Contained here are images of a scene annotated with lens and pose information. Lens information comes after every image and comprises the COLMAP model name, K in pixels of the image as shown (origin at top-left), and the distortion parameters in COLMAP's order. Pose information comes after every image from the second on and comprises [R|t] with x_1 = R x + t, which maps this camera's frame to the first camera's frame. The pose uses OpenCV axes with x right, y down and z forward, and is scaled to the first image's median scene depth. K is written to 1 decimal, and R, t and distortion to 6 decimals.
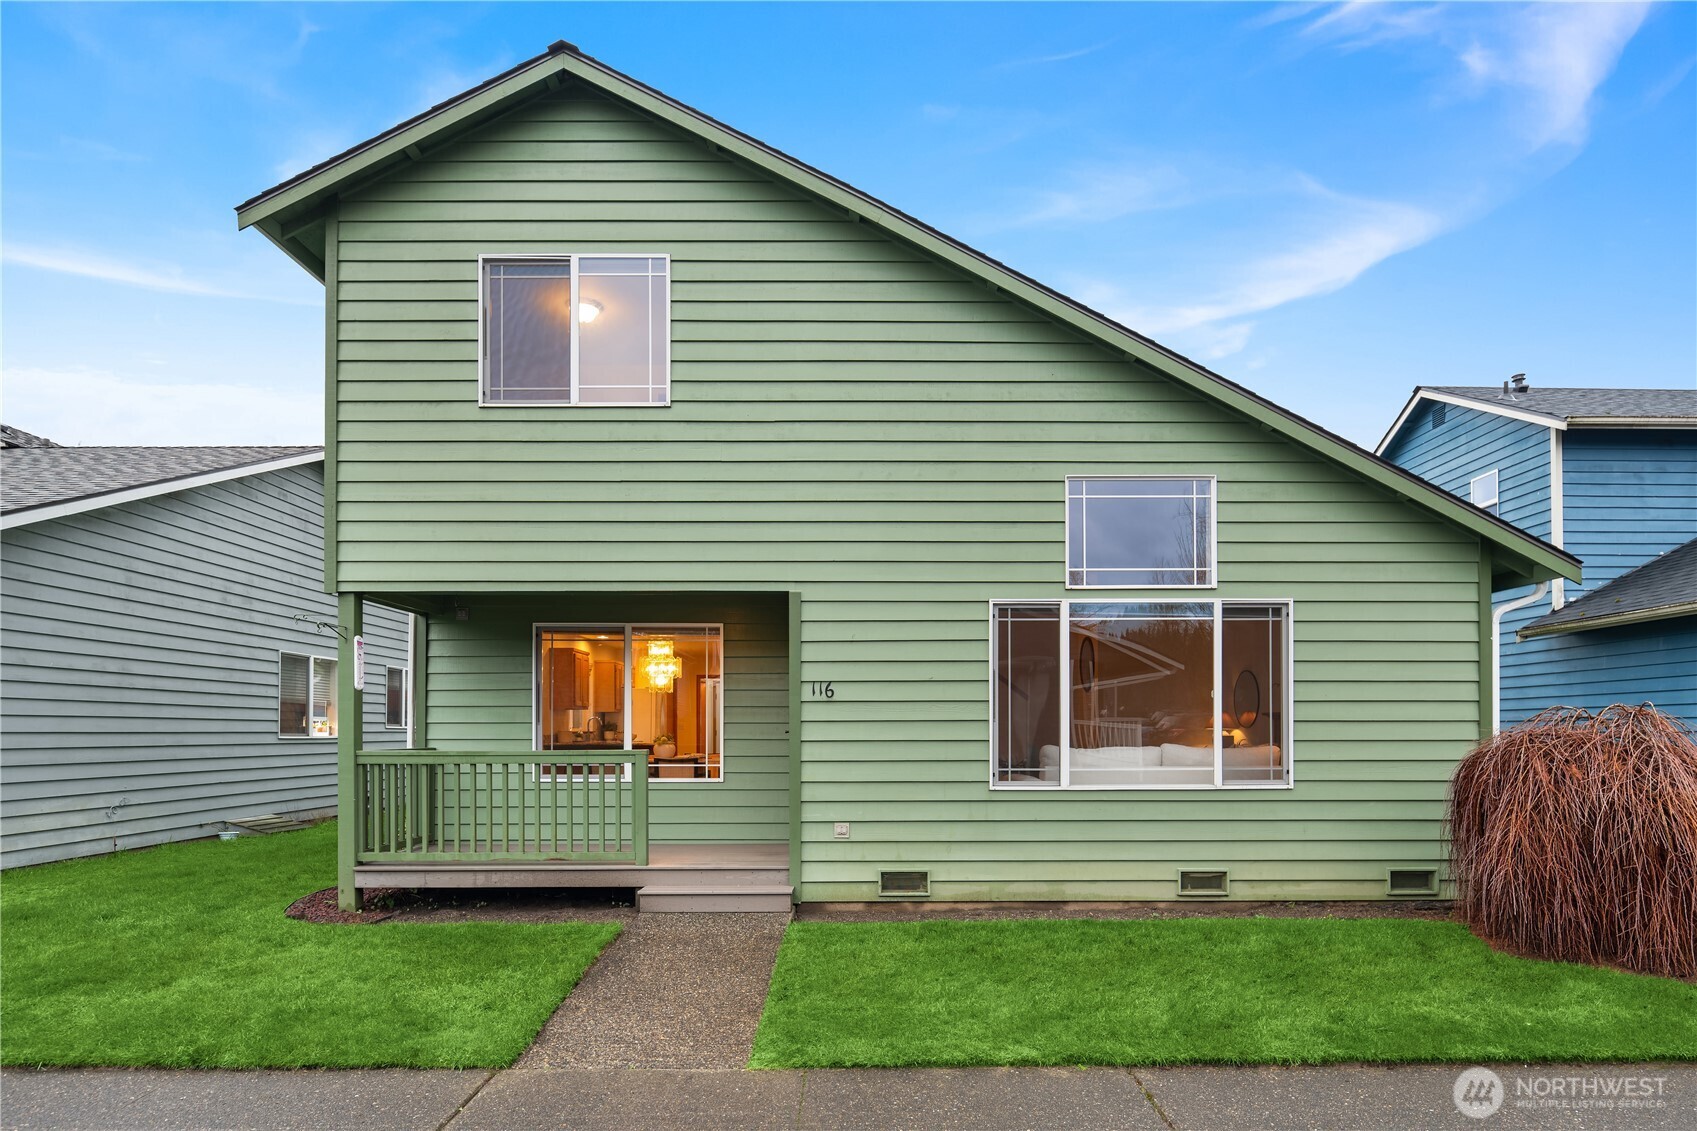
lens RADIAL K [[924.8, 0, 849.7], [0, 924.8, 616.8], [0, 0, 1]] dist [-0.002156, -0.001676]
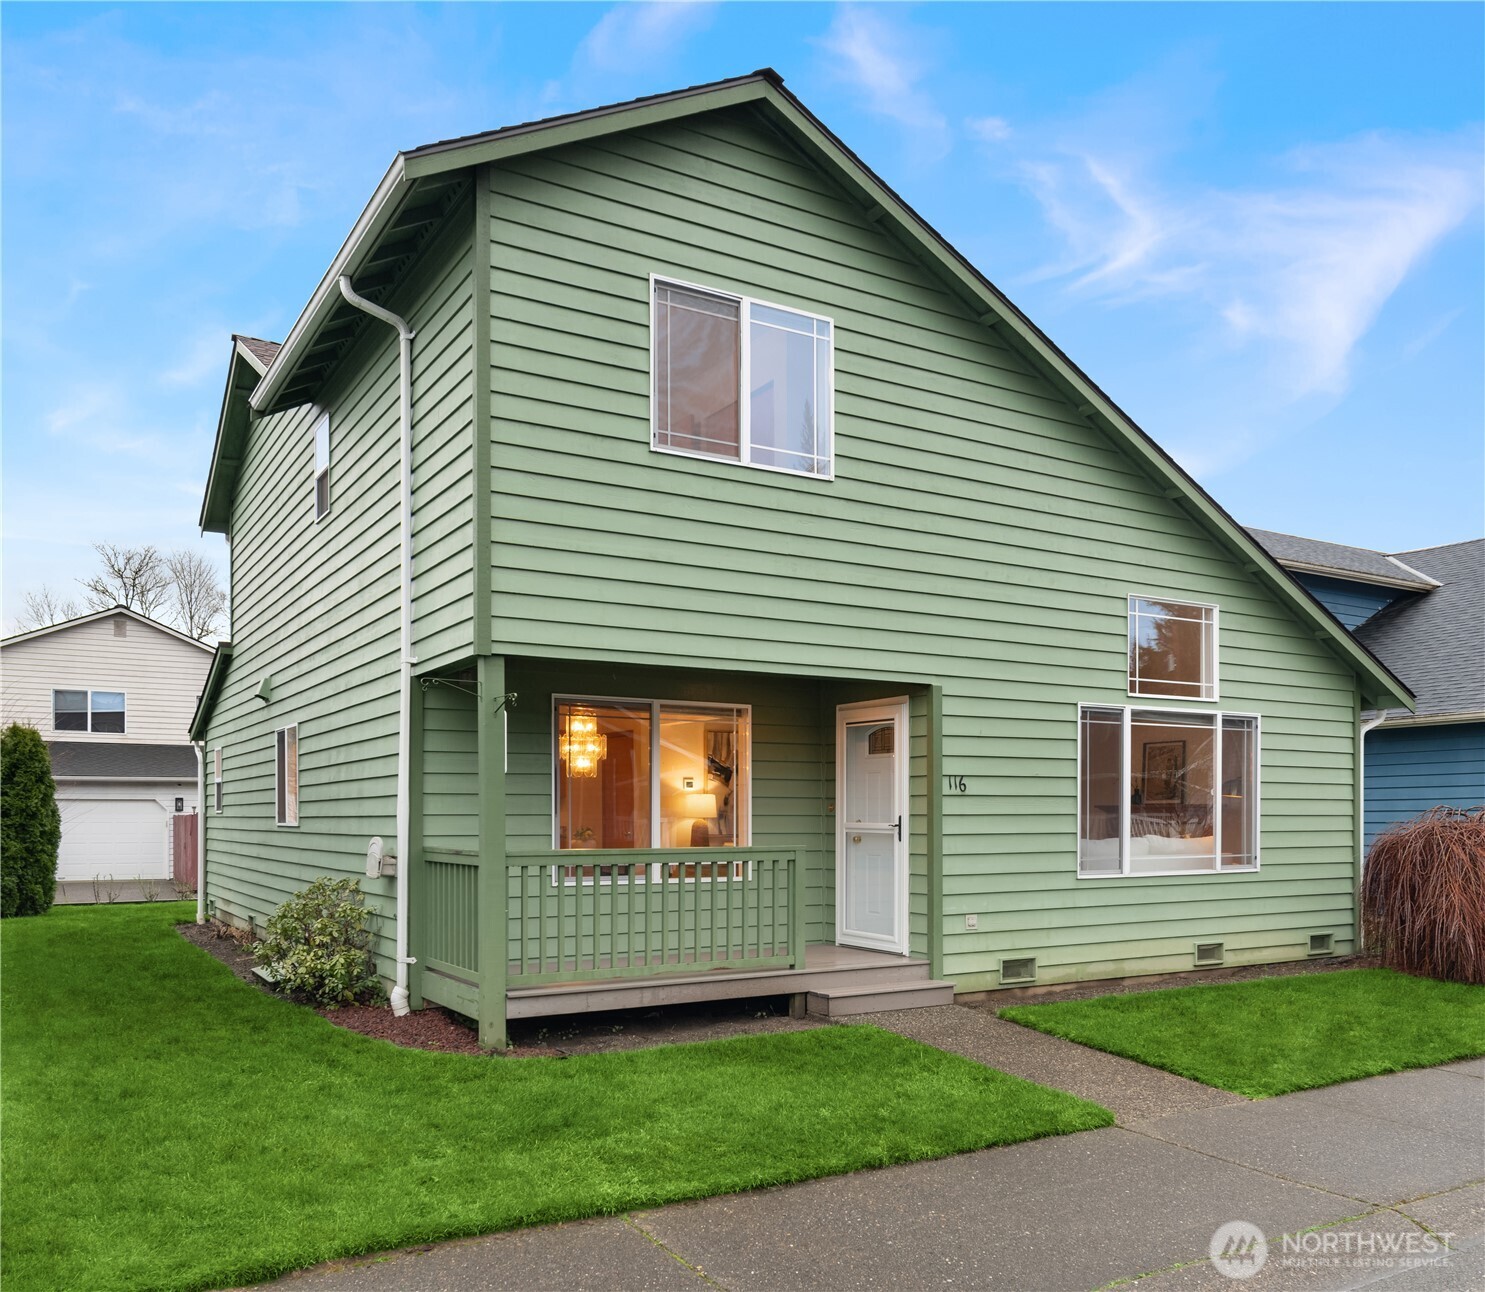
lens RADIAL K [[1244.8, 0, 741.9], [0, 1244.8, 648.4], [0, 0, 1]] dist [0.000288, 0.008311]
pose [[0.855479, 0.069681, 0.513128, -0.938928], [-0.063052, 0.997549, -0.030344, -0.012738], [-0.513985, -0.006395, 0.857775, -0.046722]]
